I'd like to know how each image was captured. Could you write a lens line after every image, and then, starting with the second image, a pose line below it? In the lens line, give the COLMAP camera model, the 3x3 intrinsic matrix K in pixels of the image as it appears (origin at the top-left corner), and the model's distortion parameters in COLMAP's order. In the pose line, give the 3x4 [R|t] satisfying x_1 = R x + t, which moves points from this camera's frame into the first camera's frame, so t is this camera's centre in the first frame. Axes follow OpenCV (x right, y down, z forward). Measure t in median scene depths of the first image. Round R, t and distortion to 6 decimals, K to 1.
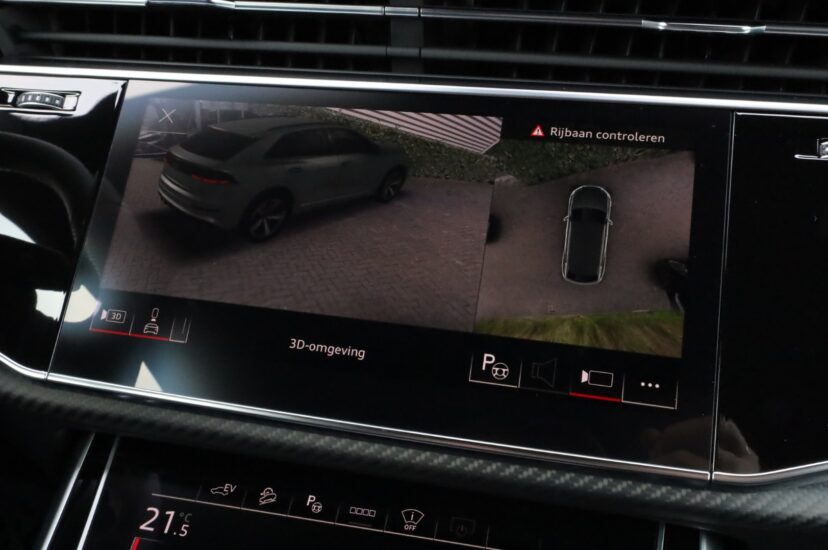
lens RADIAL K [[724.8, 0, 414.0], [0, 724.8, 275.0], [0, 0, 1]] dist [0.011679, 0.011390]
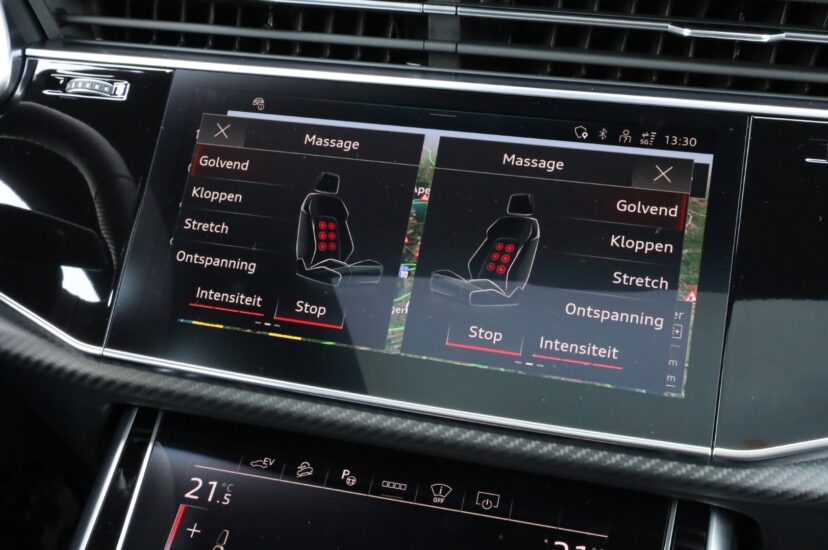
lens RADIAL K [[867.3, 0, 438.3], [0, 867.3, 270.6], [0, 0, 1]] dist [-0.018232, -0.022679]
pose [[0.999757, 0.018295, -0.012265, 0.003286], [-0.018036, 0.999620, 0.020844, -0.015347], [0.012641, -0.020618, 0.999708, -0.258448]]
